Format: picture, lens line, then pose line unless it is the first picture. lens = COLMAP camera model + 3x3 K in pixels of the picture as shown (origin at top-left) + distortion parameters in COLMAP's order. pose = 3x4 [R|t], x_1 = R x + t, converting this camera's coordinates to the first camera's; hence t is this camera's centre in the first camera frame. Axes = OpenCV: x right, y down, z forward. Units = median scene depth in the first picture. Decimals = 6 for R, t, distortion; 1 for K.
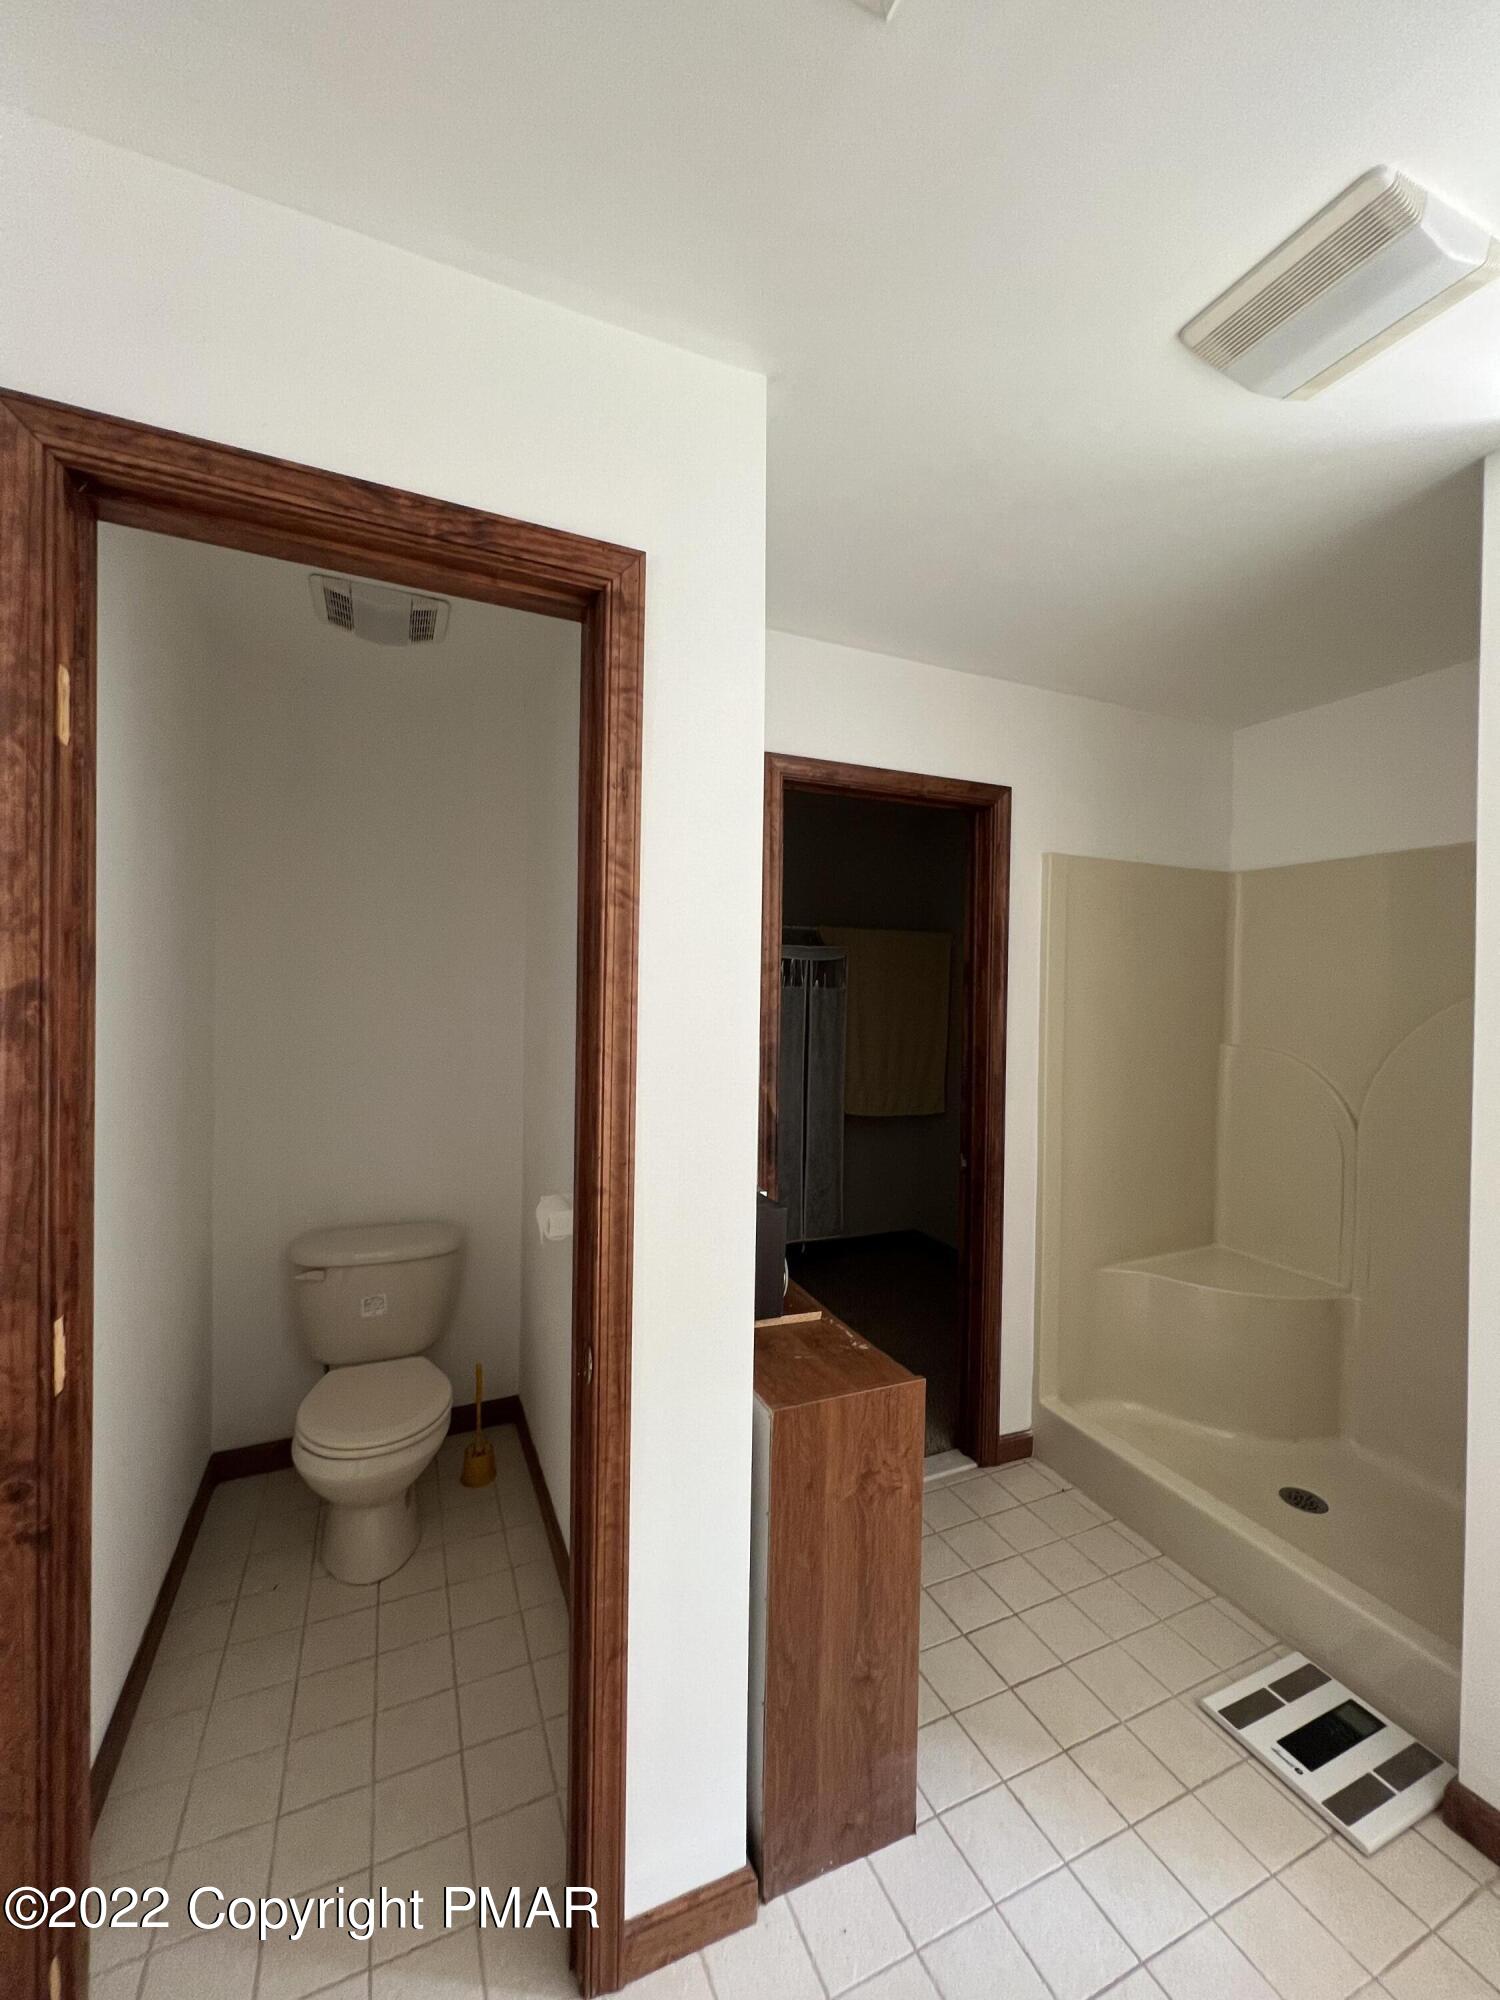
lens RADIAL K [[802.4, 0, 755.9], [0, 802.4, 996.0], [0, 0, 1]] dist [-0.003454, 0.000154]
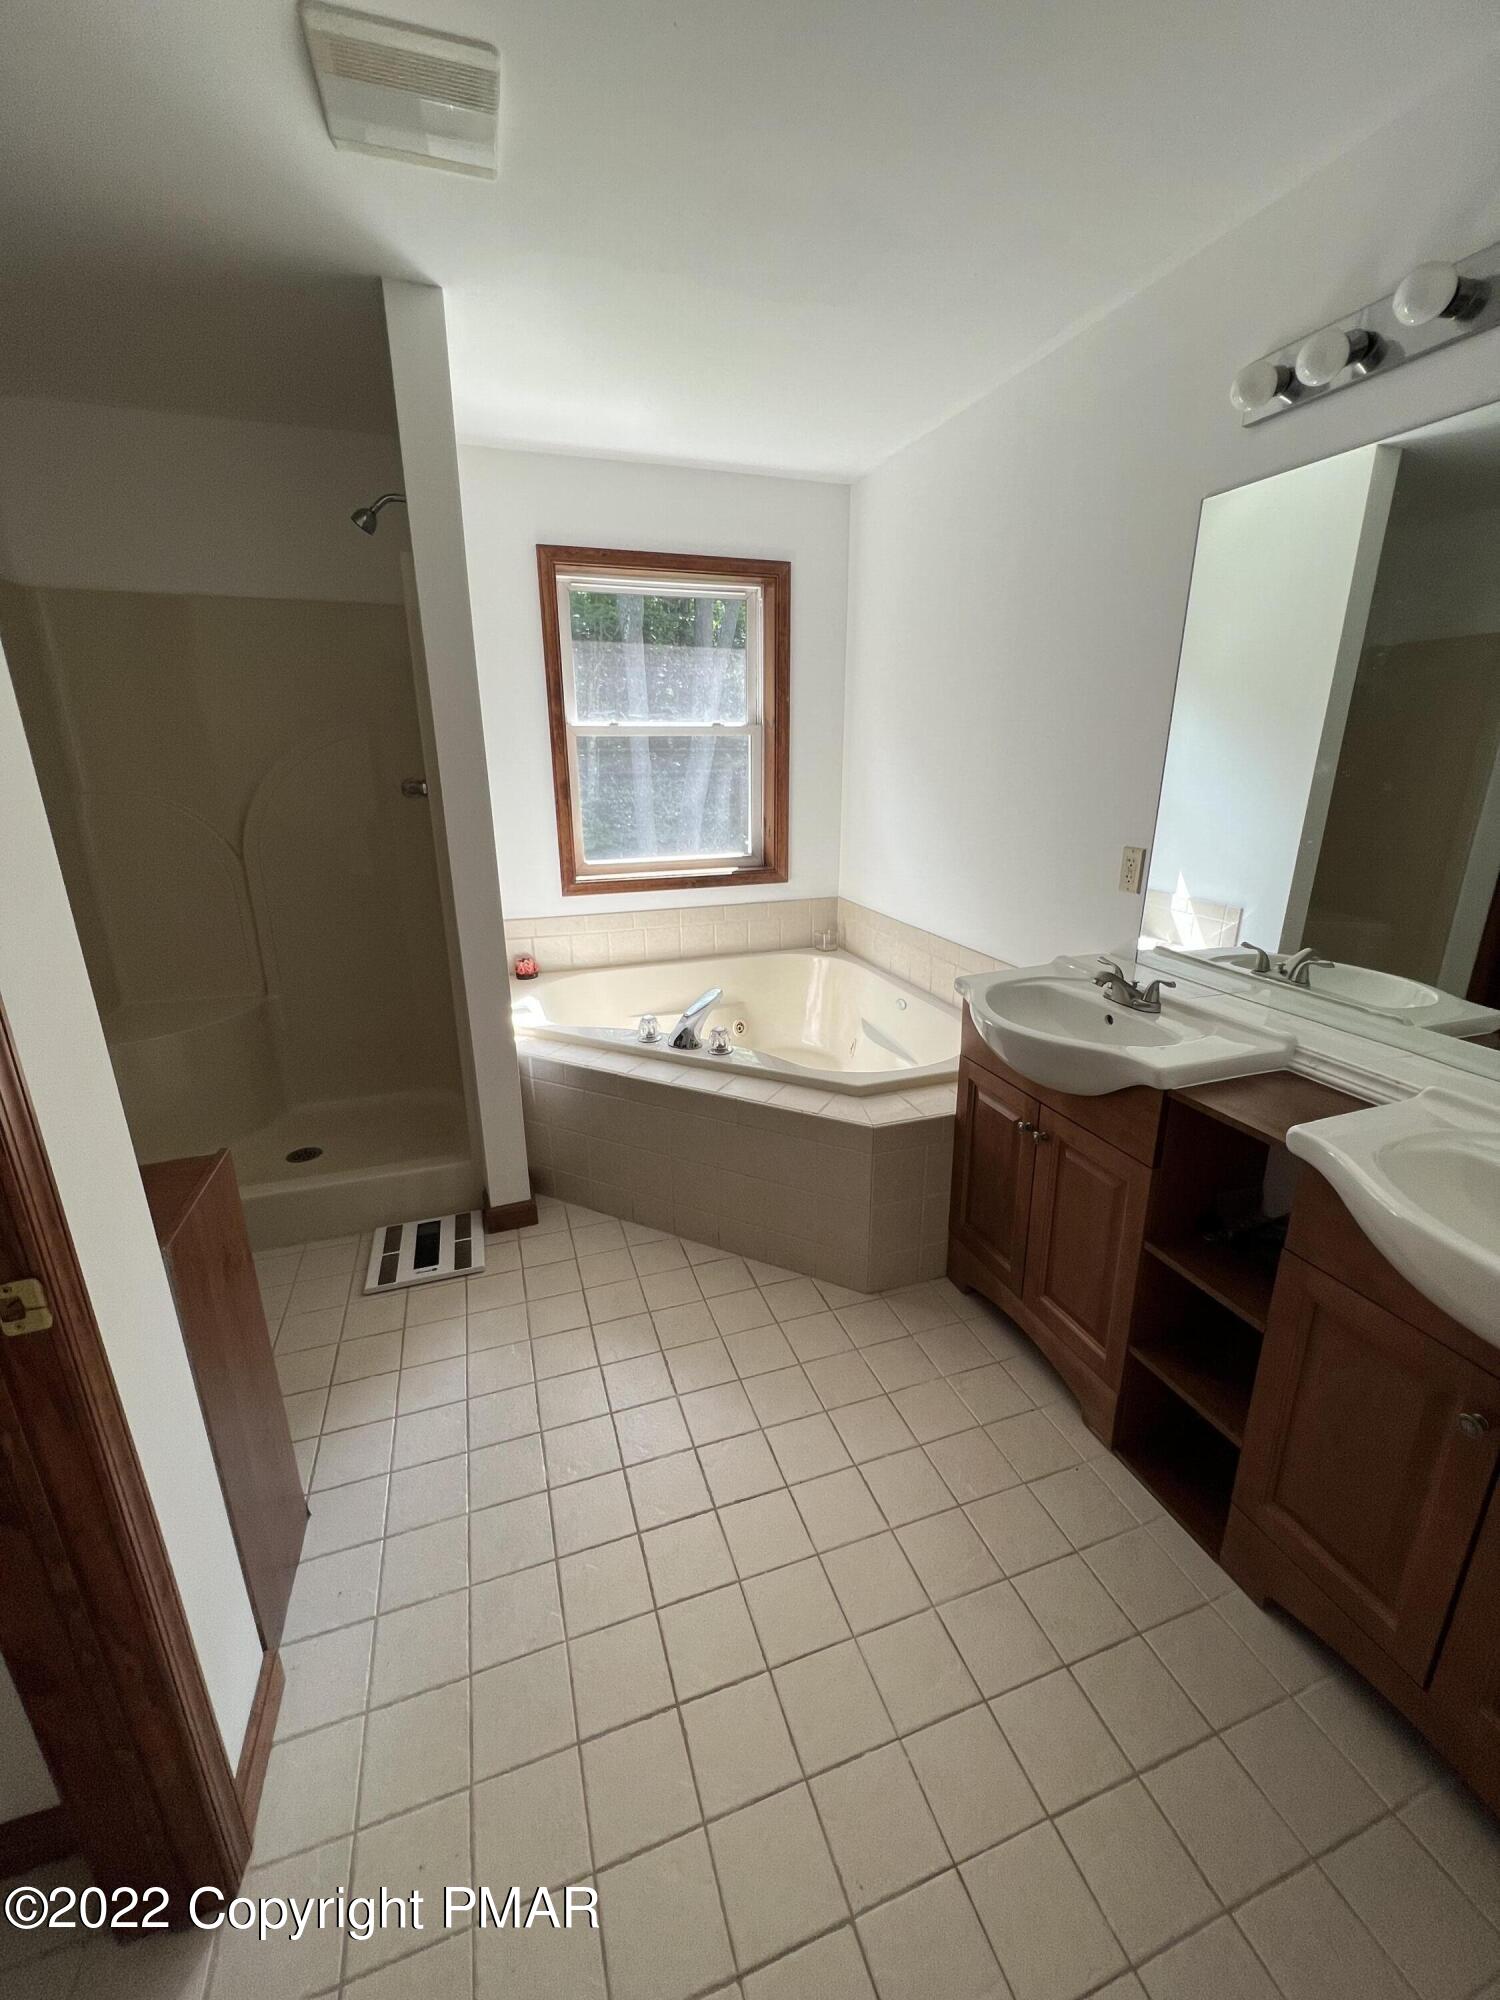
lens RADIAL K [[802.4, 0, 752.8], [0, 802.4, 1002.8], [0, 0, 1]] dist [-0.003454, 0.000154]
pose [[0.083246, -0.317008, 0.944762, -0.525462], [0.015772, 0.948353, 0.316824, 0.015842], [-0.996404, -0.011474, 0.083946, 0.263045]]
